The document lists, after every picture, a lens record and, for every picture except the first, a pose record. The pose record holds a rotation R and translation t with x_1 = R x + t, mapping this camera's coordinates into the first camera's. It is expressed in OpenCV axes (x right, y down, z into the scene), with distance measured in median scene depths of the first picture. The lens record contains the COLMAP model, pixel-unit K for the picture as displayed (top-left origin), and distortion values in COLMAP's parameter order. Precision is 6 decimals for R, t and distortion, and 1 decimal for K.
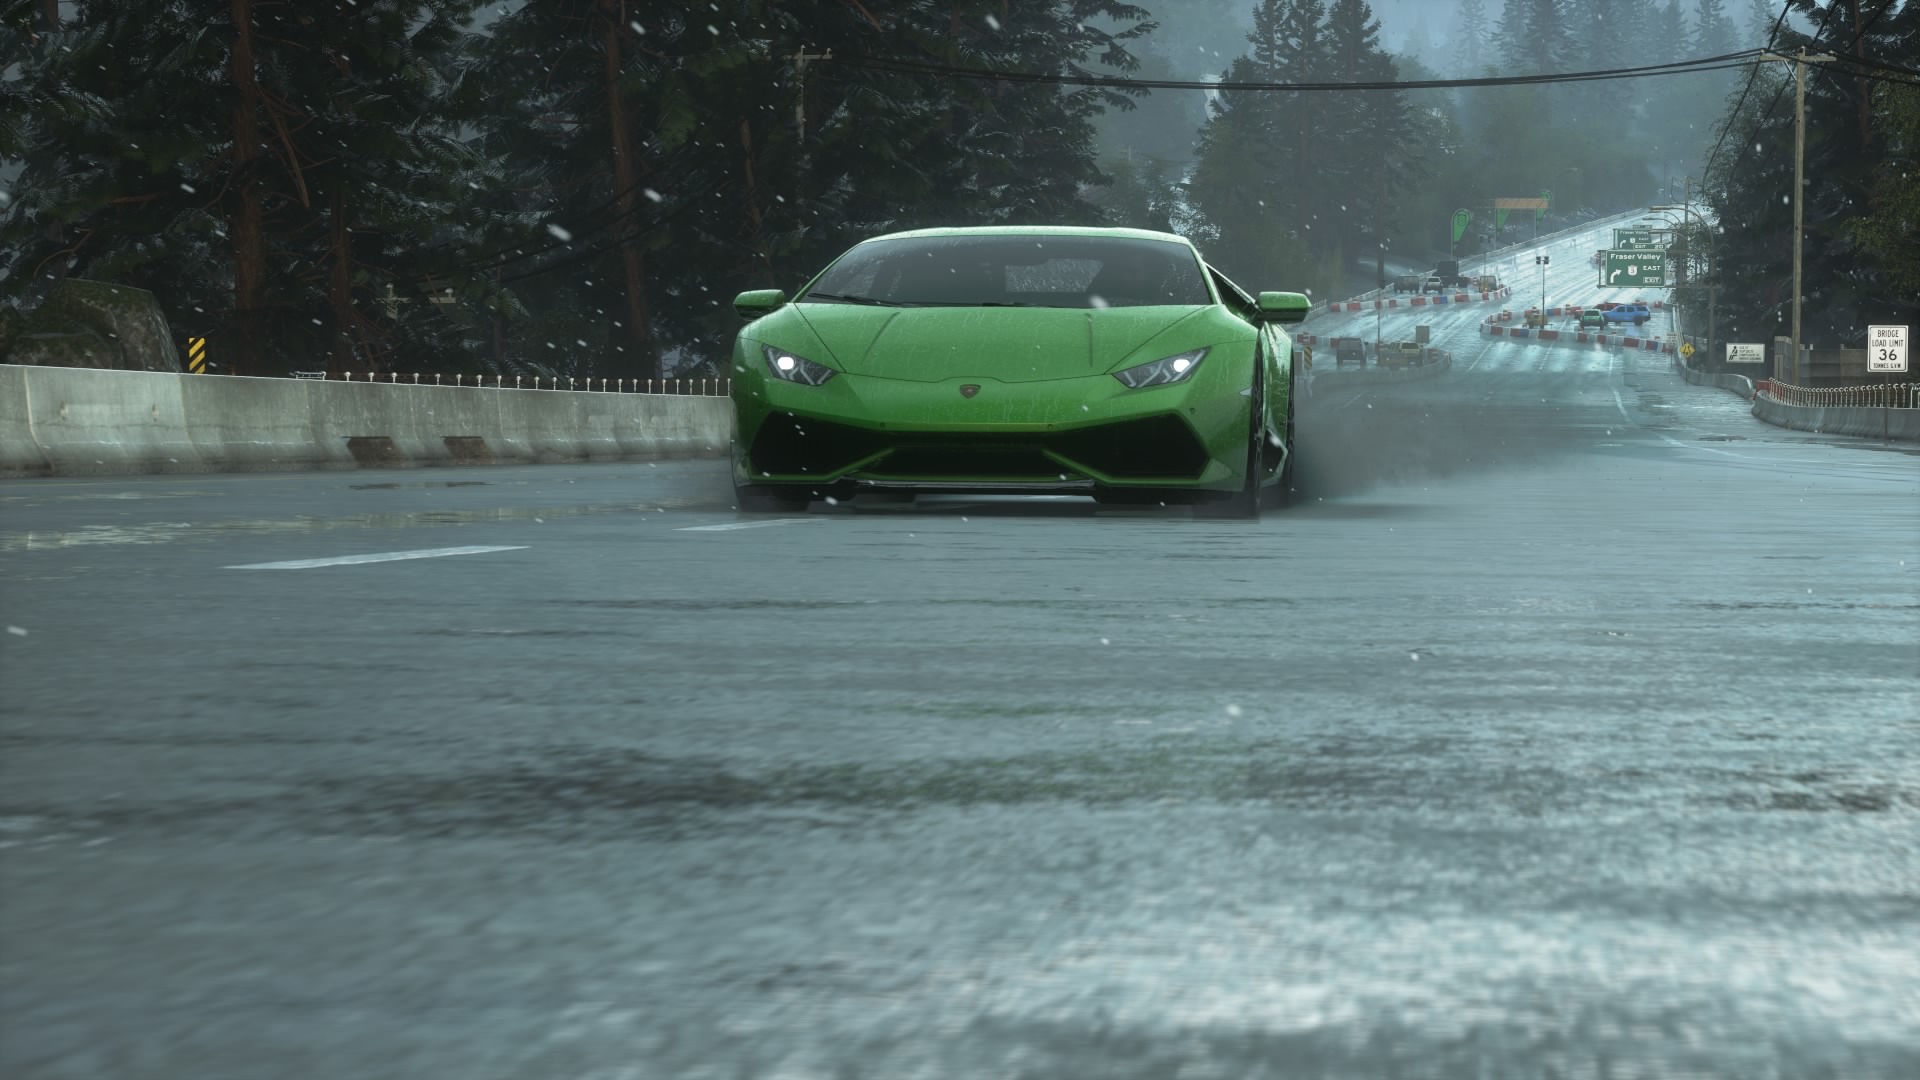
lens RADIAL K [[1520.6, 0, 959.6], [0, 1520.6, 541.2], [0, 0, 1]] dist [0.002336, 0.000497]
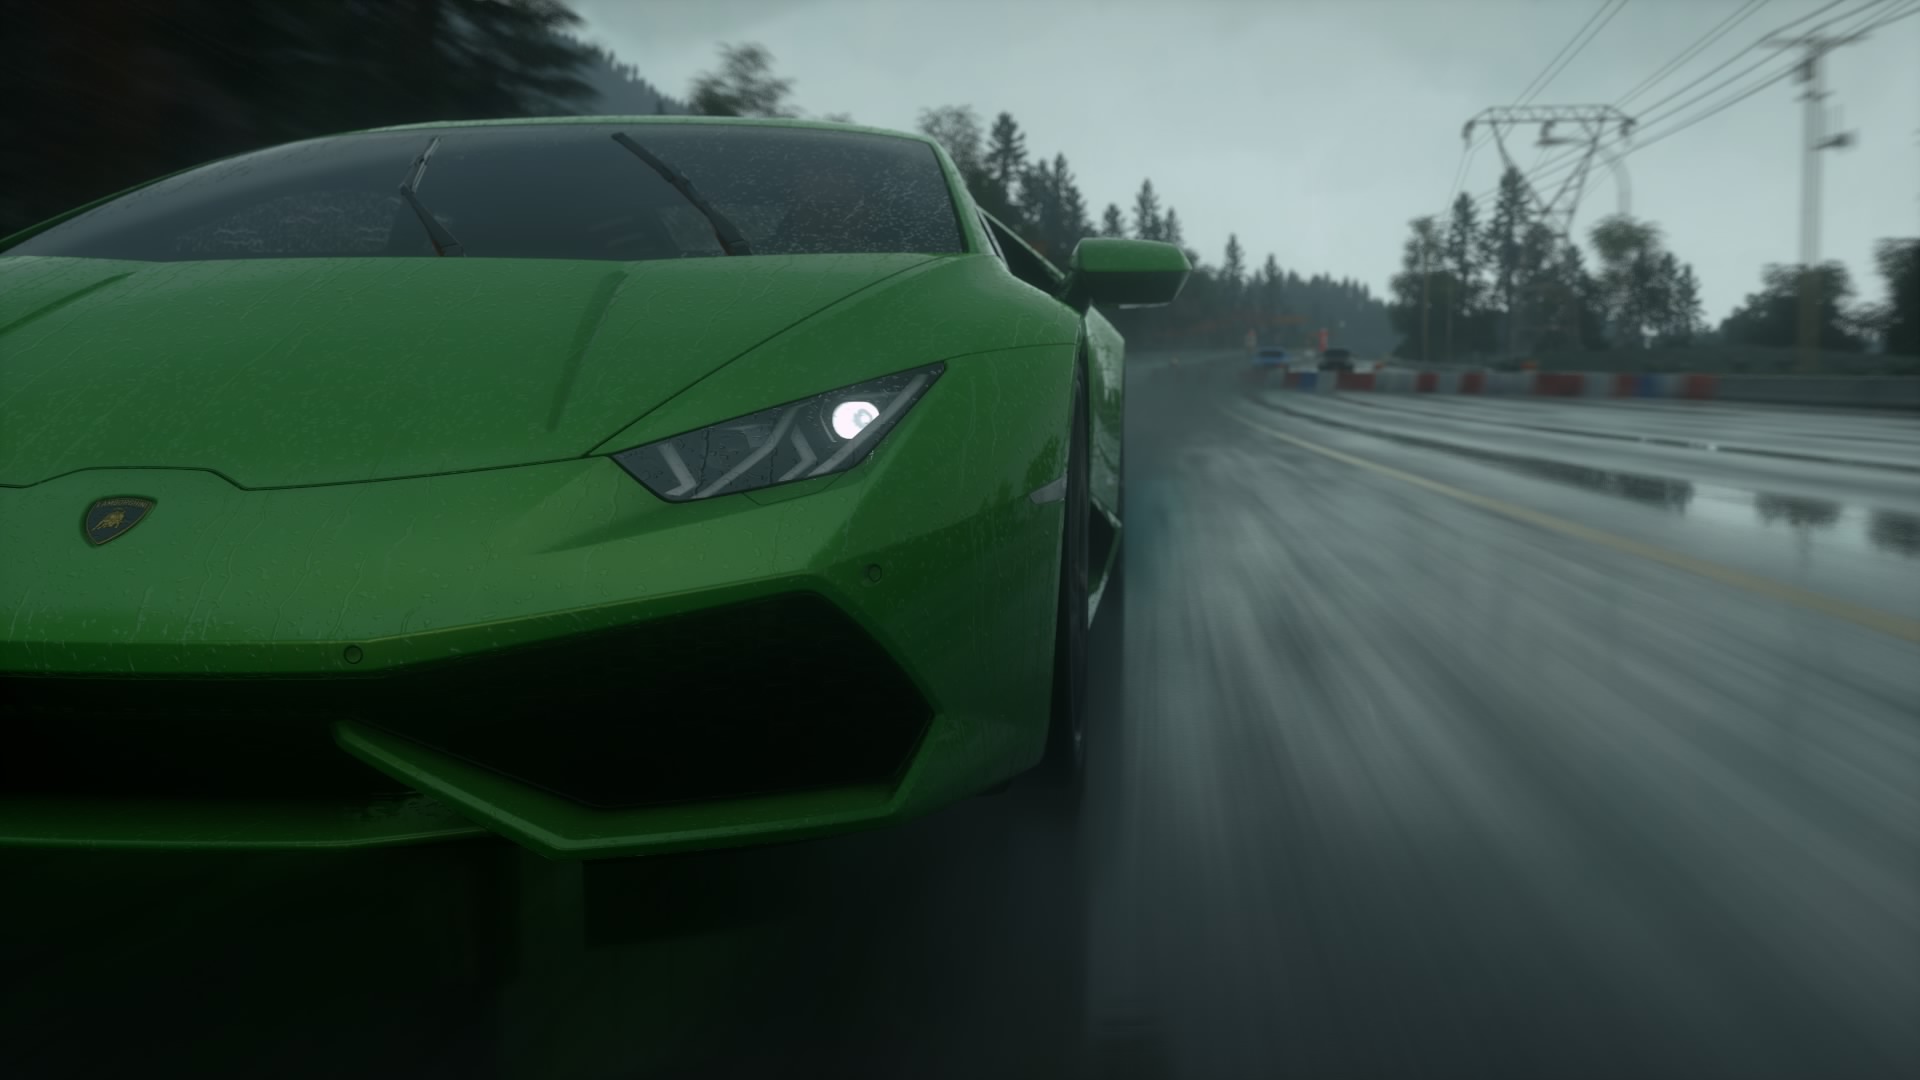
lens RADIAL K [[1520.6, 0, 959.9], [0, 1520.6, 537.4], [0, 0, 1]] dist [0.002336, 0.000497]
pose [[0.994123, -0.009532, 0.107840, 0.134679], [0.008320, 0.999897, 0.011686, -0.094144], [-0.107941, -0.010720, 0.994100, 0.662537]]
